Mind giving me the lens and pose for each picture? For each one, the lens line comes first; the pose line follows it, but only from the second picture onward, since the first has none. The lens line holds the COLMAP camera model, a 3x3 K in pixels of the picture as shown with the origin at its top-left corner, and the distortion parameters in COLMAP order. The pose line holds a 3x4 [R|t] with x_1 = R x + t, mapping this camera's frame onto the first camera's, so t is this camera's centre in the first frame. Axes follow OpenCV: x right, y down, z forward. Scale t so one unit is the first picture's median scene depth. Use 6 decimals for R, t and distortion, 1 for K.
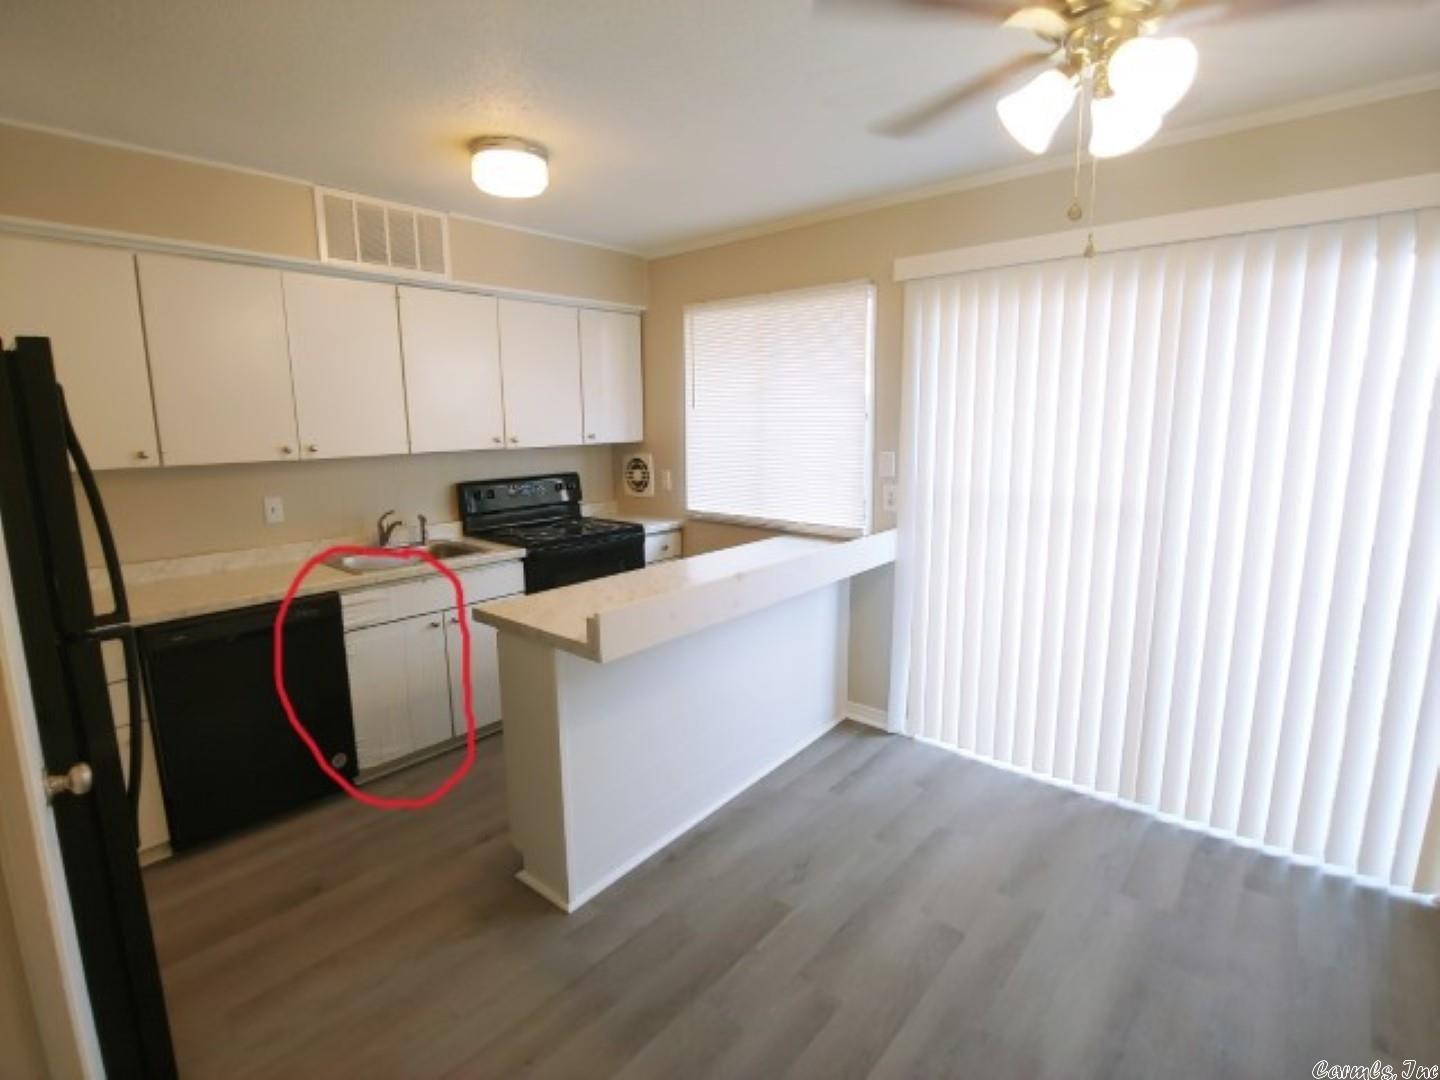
lens RADIAL K [[690.4, 0, 725.6], [0, 690.4, 532.9], [0, 0, 1]] dist [-0.012867, -0.000181]
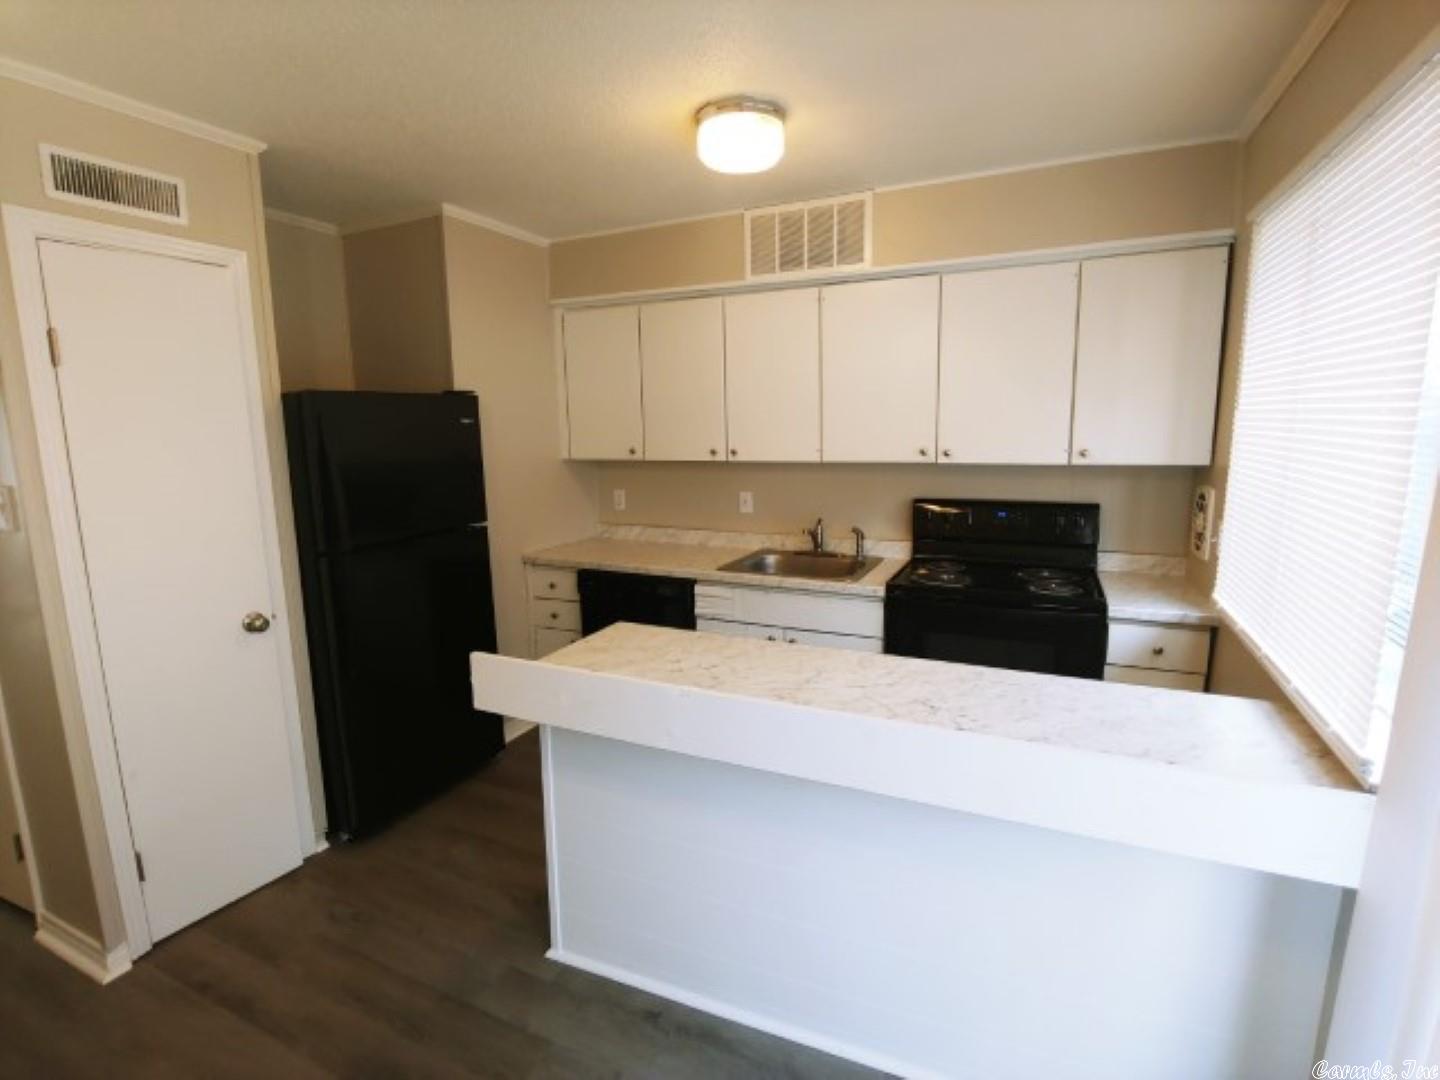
lens RADIAL K [[690.4, 0, 725.6], [0, 690.4, 532.9], [0, 0, 1]] dist [-0.012867, -0.000181]
pose [[0.274112, 0.161943, -0.947965, 0.454124], [-0.148987, 0.980970, 0.124501, -0.123788], [0.950087, 0.107107, 0.293023, 0.630810]]
